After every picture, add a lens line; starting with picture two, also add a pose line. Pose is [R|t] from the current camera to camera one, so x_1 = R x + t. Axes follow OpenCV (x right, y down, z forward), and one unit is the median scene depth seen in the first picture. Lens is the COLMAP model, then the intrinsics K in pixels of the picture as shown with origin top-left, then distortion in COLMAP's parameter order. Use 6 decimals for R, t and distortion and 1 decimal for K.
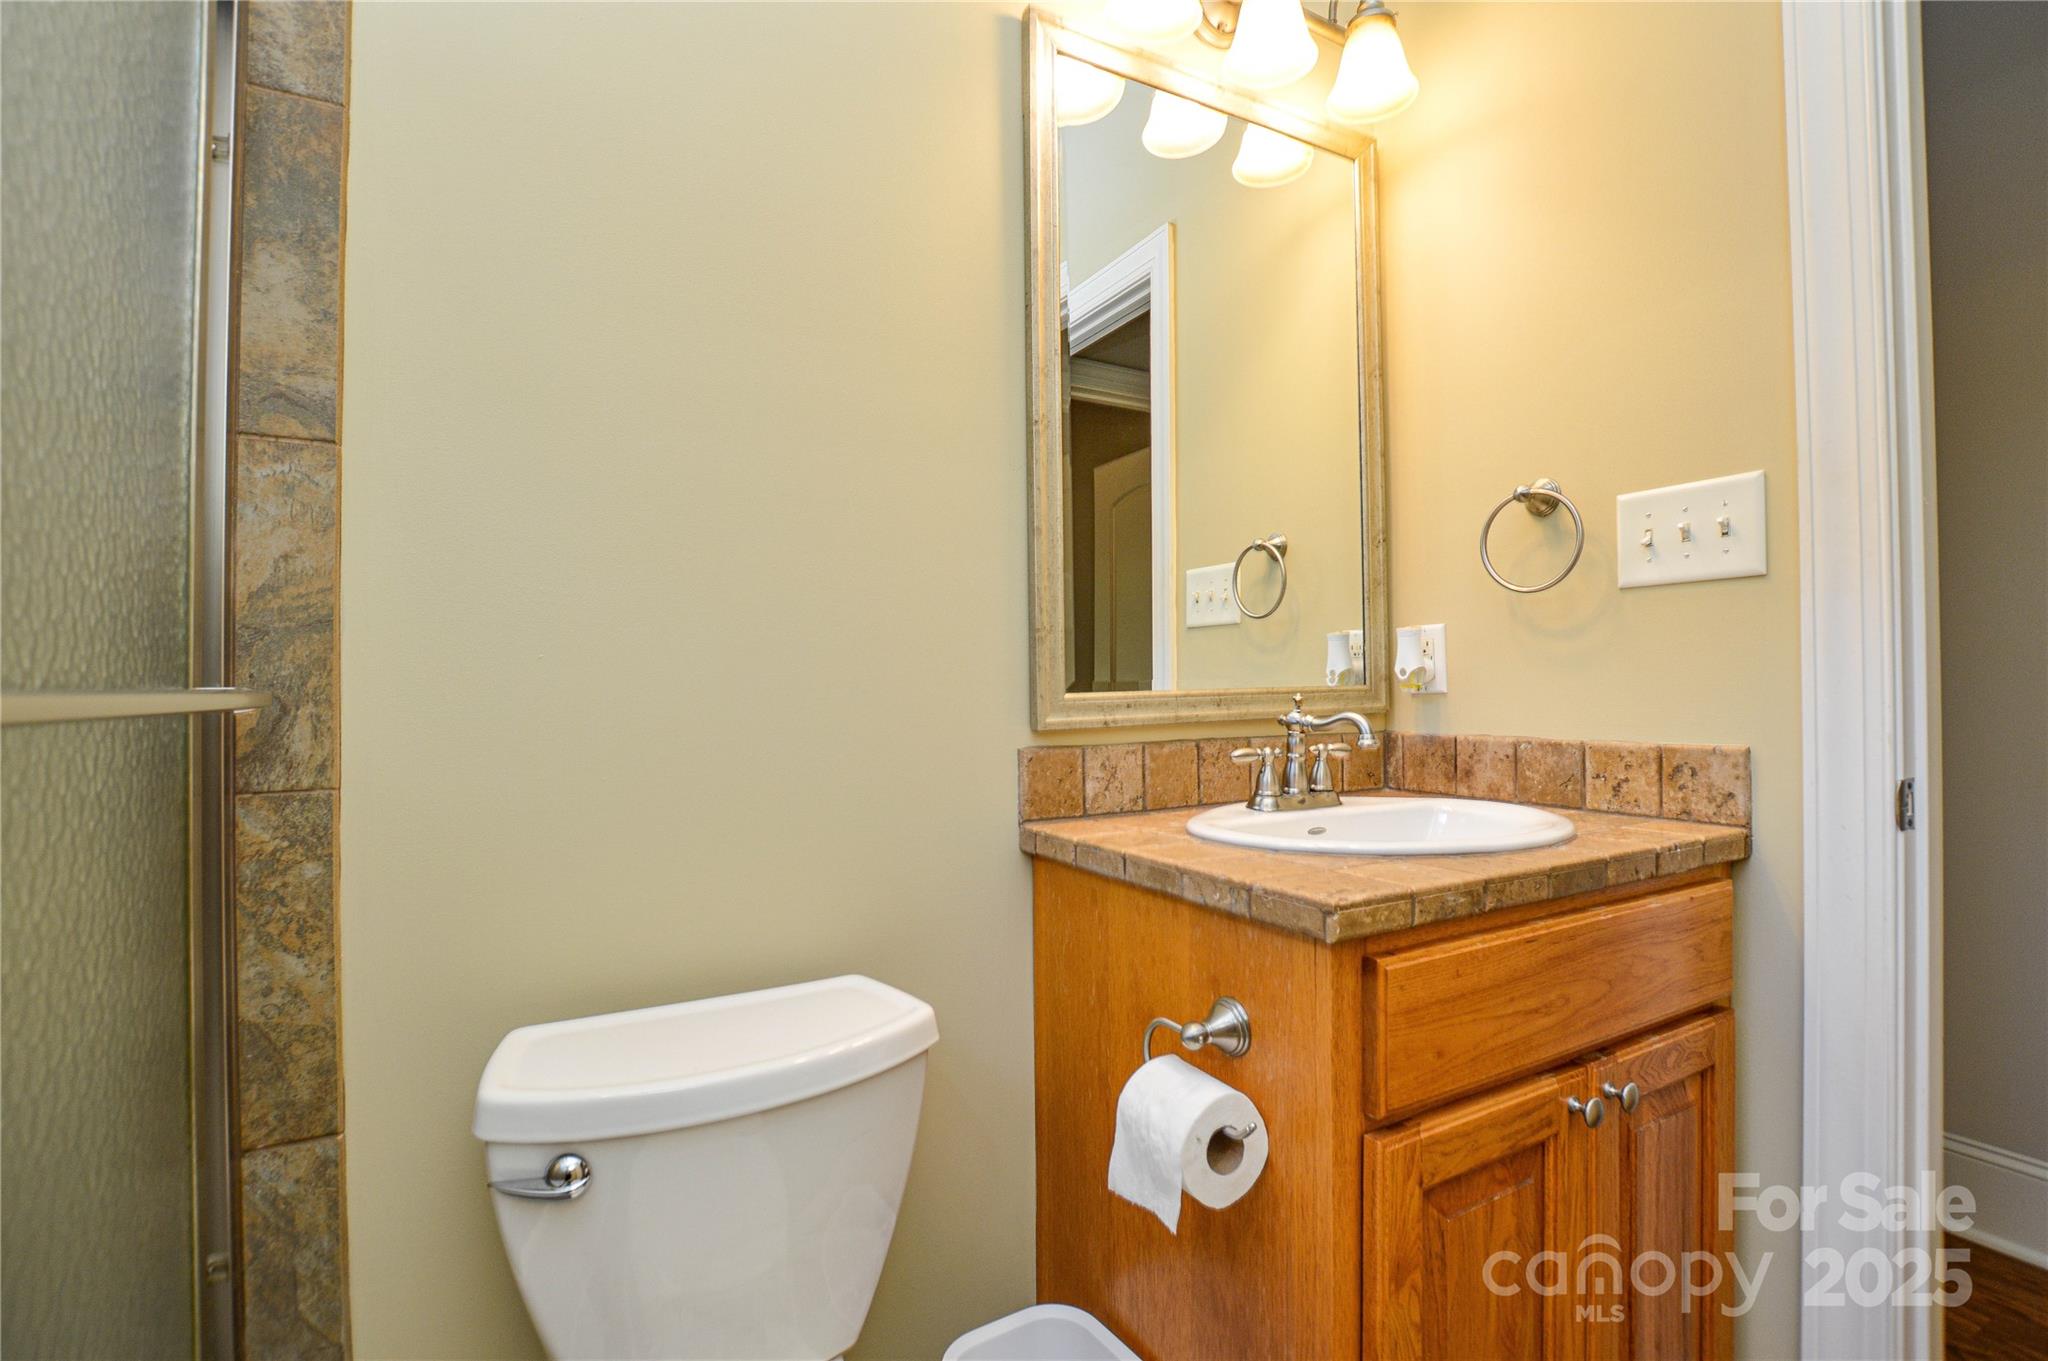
lens RADIAL K [[925.2, 0, 1024.0], [0, 925.2, 680.5], [0, 0, 1]] dist [-0.020882, -0.000142]
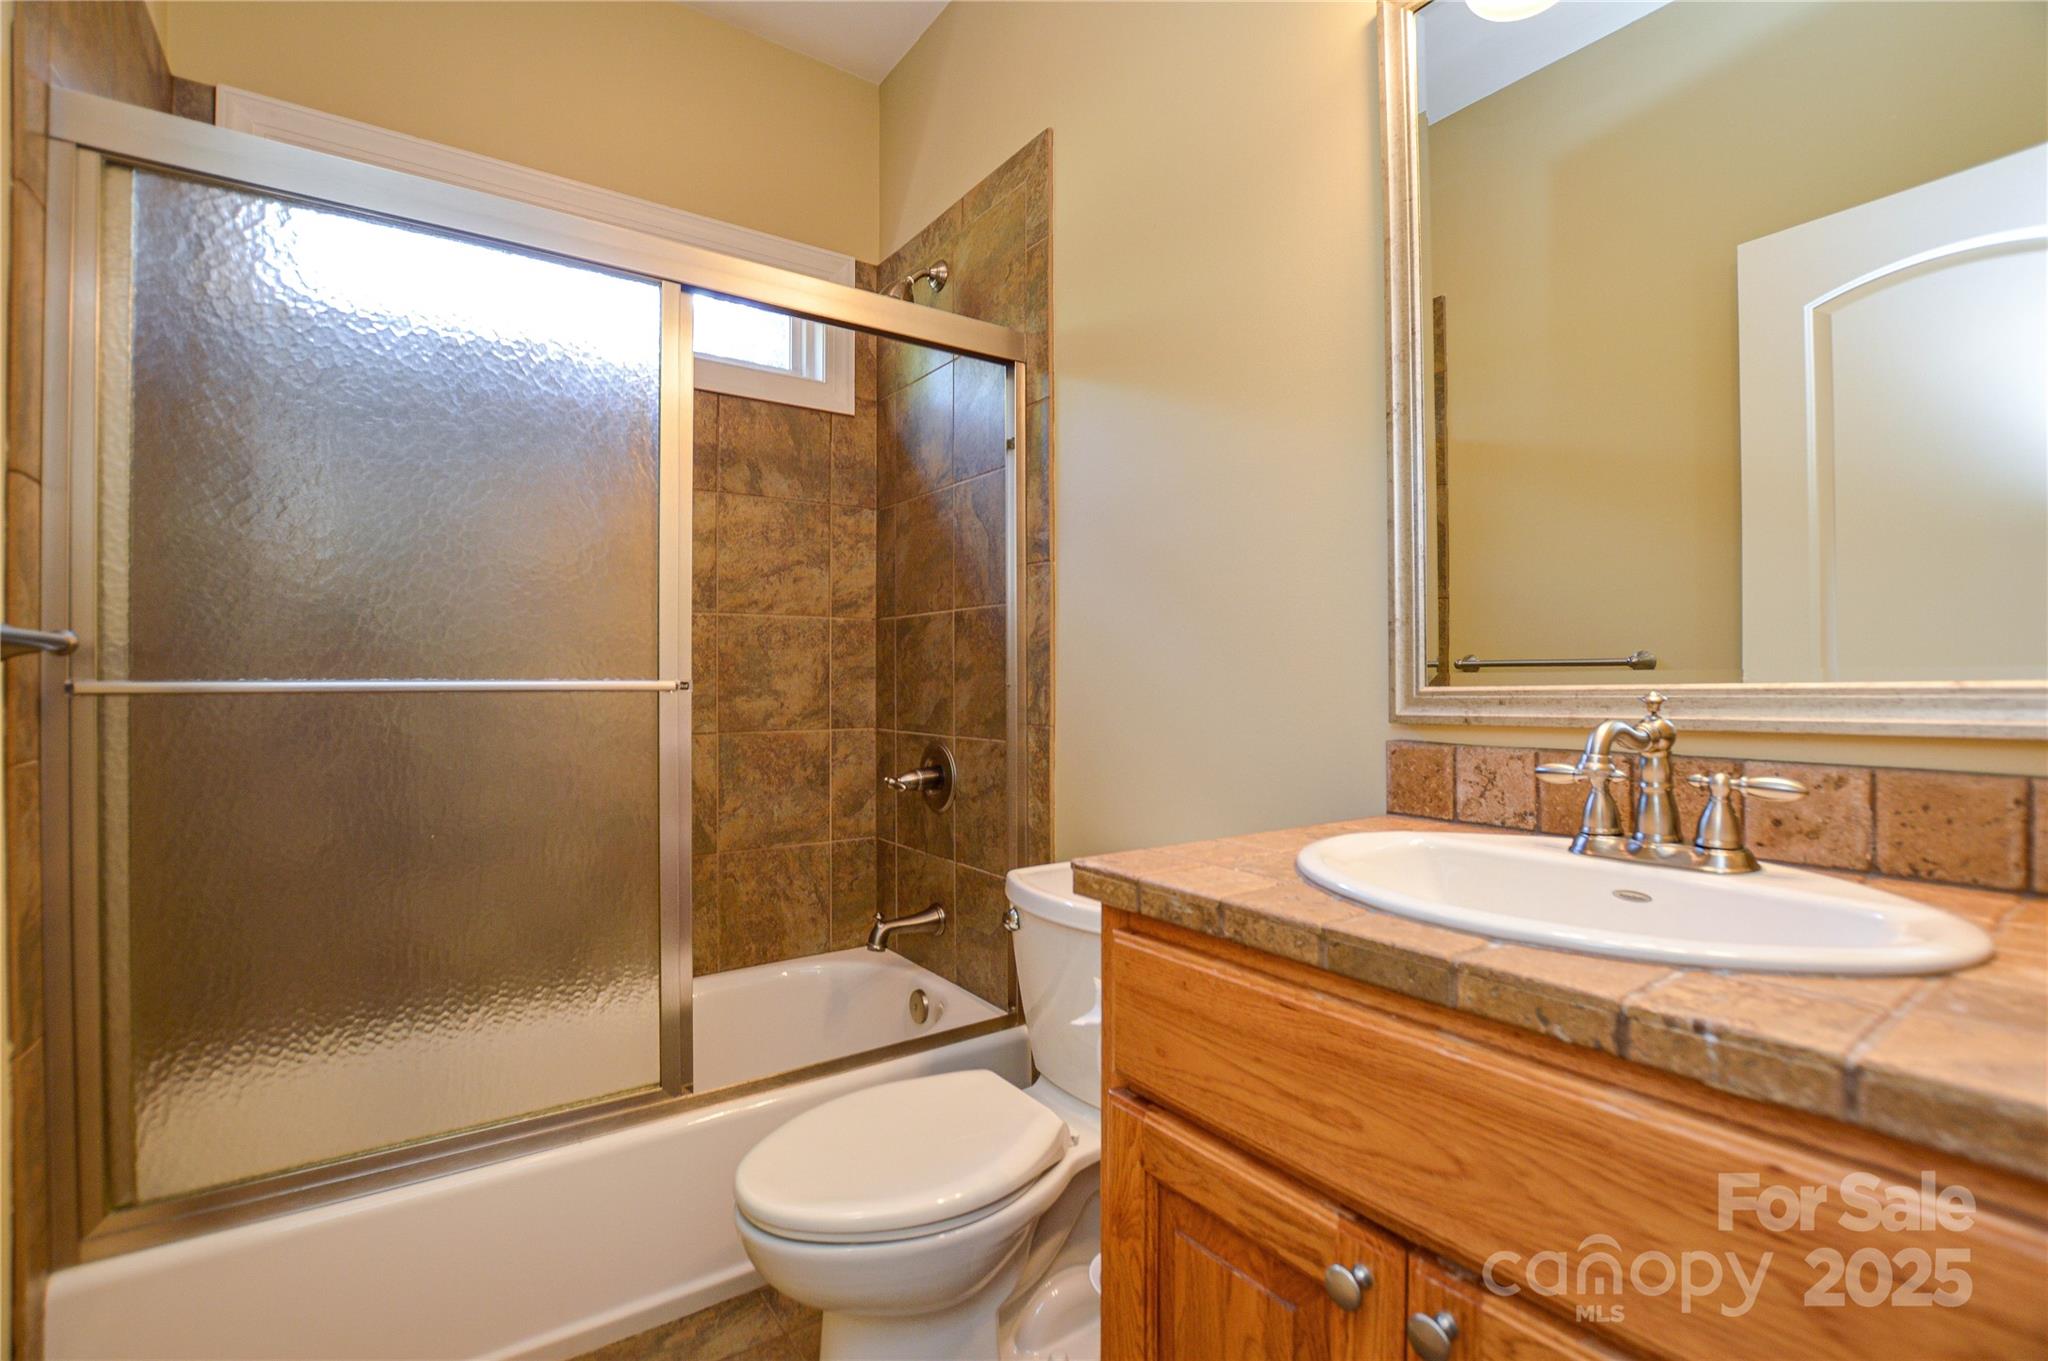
lens RADIAL K [[925.2, 0, 1024.0], [0, 925.2, 680.5], [0, 0, 1]] dist [-0.020882, -0.000142]
pose [[0.106755, 0.009261, -0.994242, 1.226347], [0.011311, 0.999881, 0.010528, -0.008076], [0.994221, -0.012369, 0.106638, 0.644327]]
